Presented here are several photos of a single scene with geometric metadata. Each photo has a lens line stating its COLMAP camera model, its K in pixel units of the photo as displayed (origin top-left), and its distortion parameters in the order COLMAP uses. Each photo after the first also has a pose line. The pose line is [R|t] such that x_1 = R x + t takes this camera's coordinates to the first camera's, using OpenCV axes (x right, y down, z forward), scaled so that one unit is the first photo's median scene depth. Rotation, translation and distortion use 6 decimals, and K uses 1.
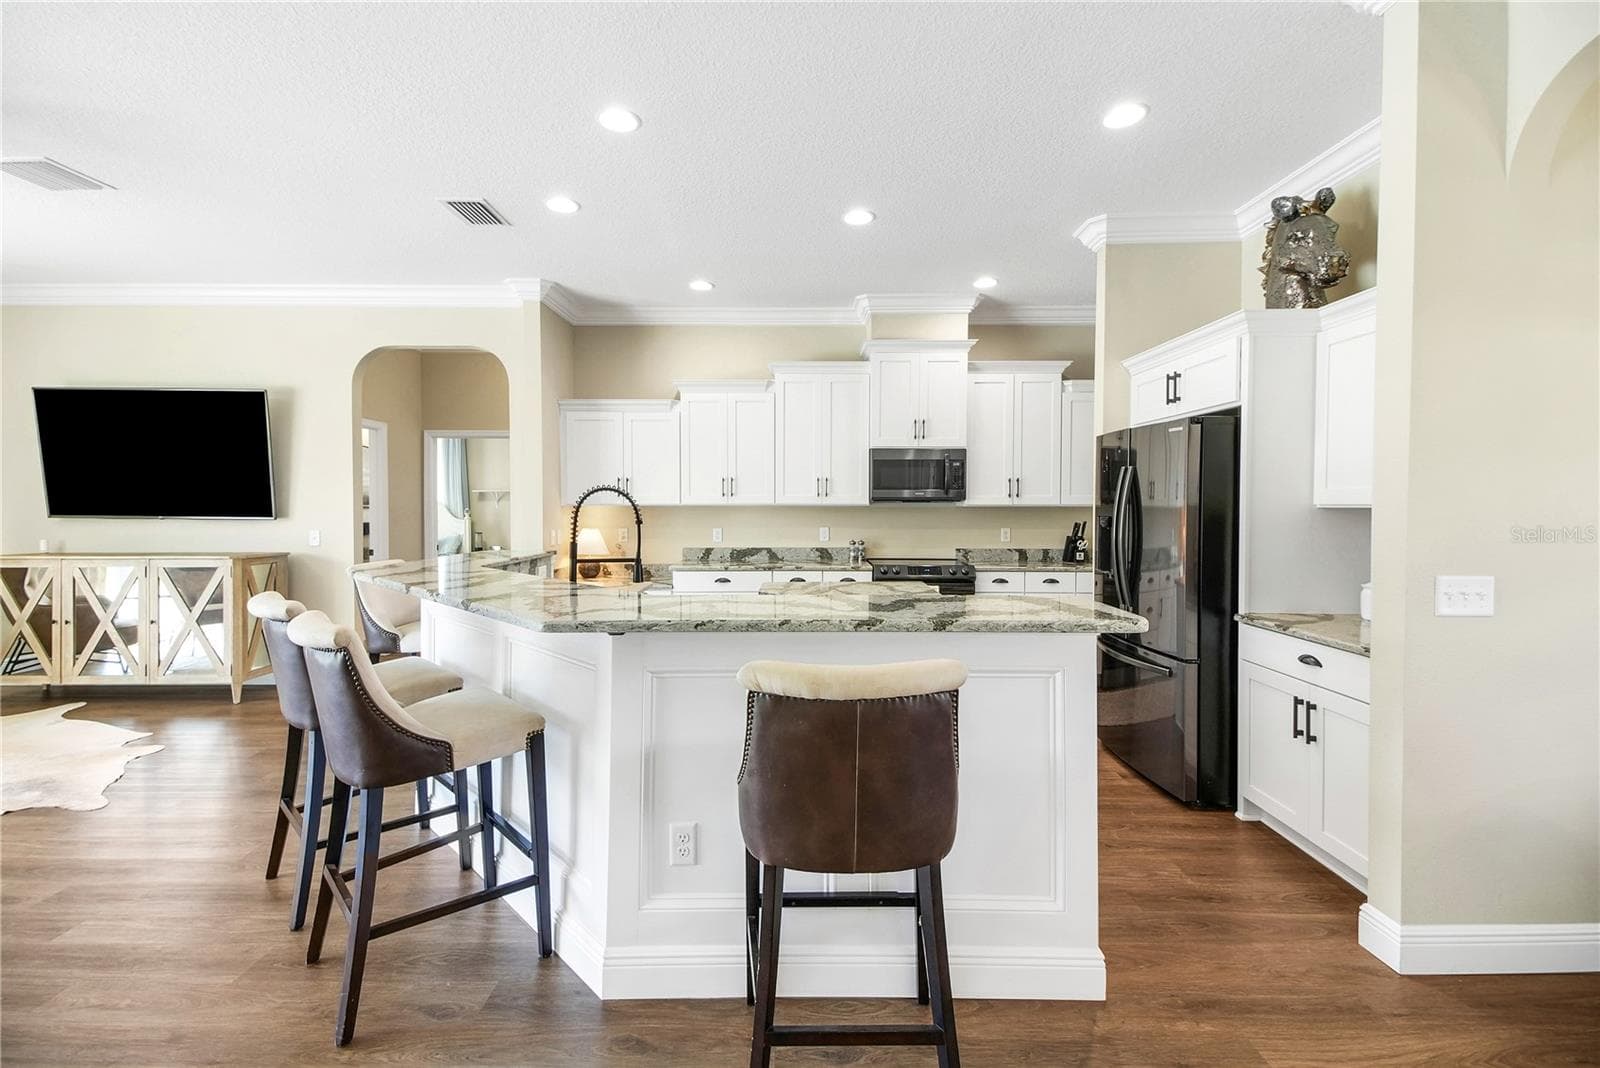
lens RADIAL K [[690.5, 0, 779.1], [0, 690.5, 510.8], [0, 0, 1]] dist [0.035580, -0.015334]
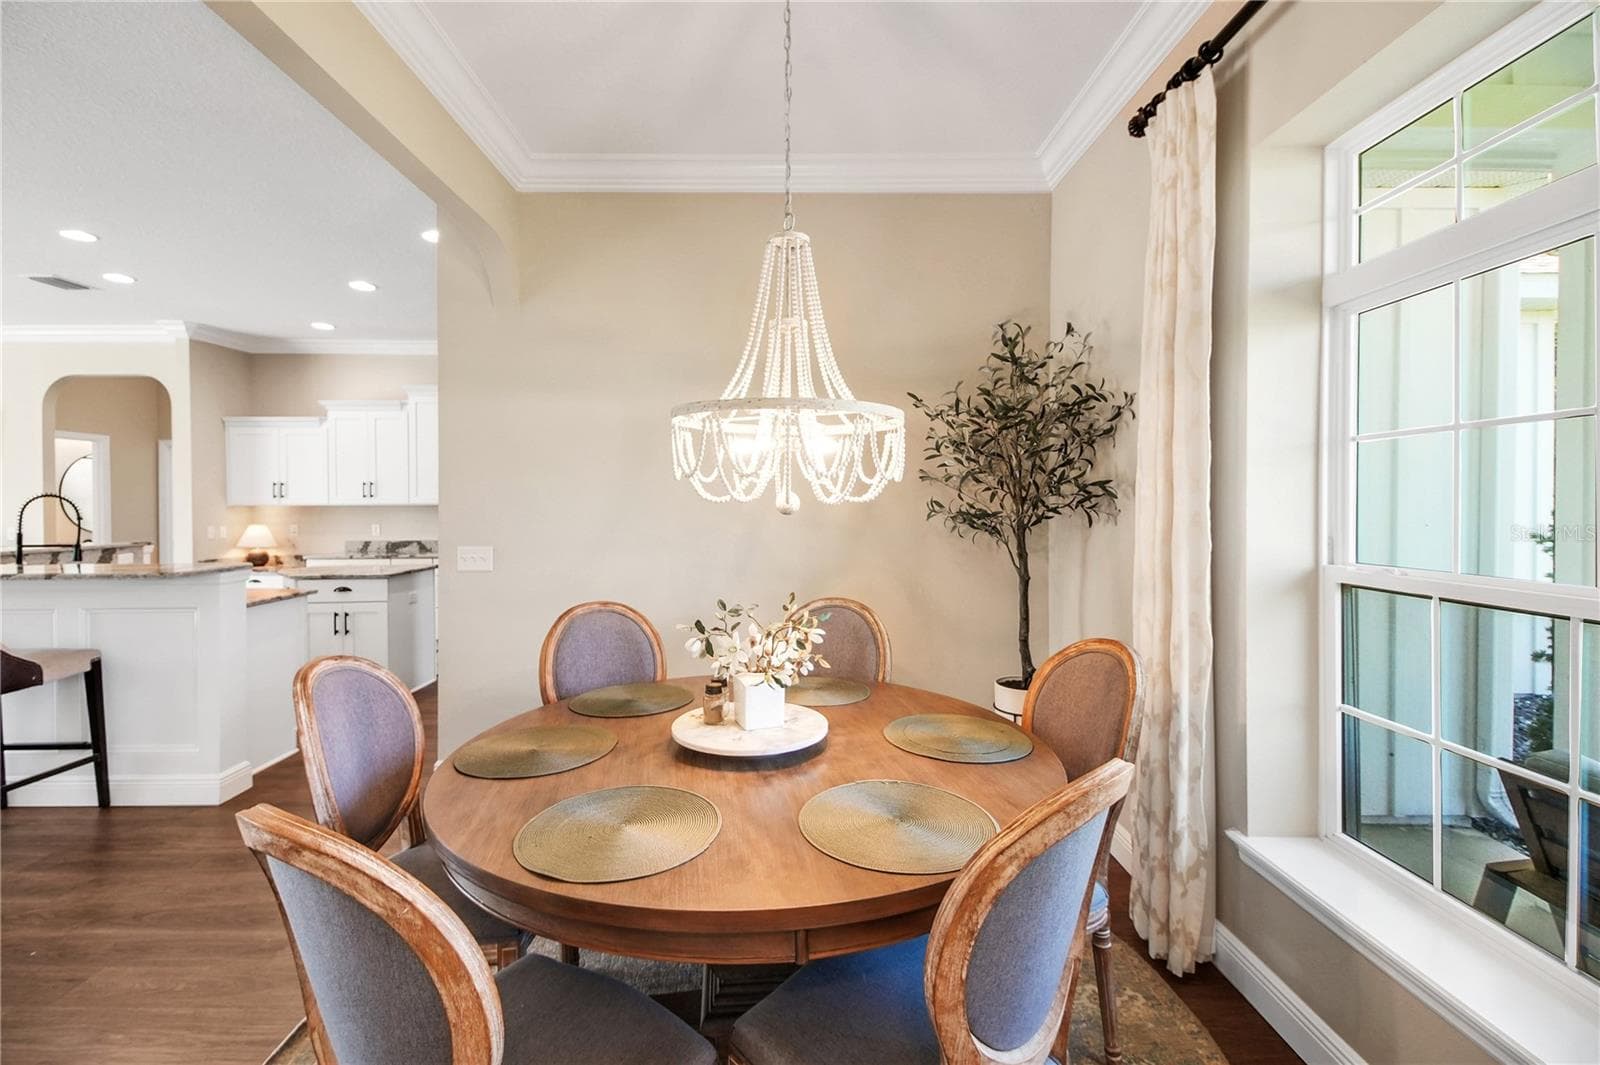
lens RADIAL K [[714.8, 0, 800.1], [0, 714.8, 499.2], [0, 0, 1]] dist [0.016027, -0.000034]
pose [[0.999772, -0.004585, 0.020845, 0.654561], [0.004880, 0.999888, -0.014131, 0.003248], [-0.020778, 0.014229, 0.999683, -0.267355]]
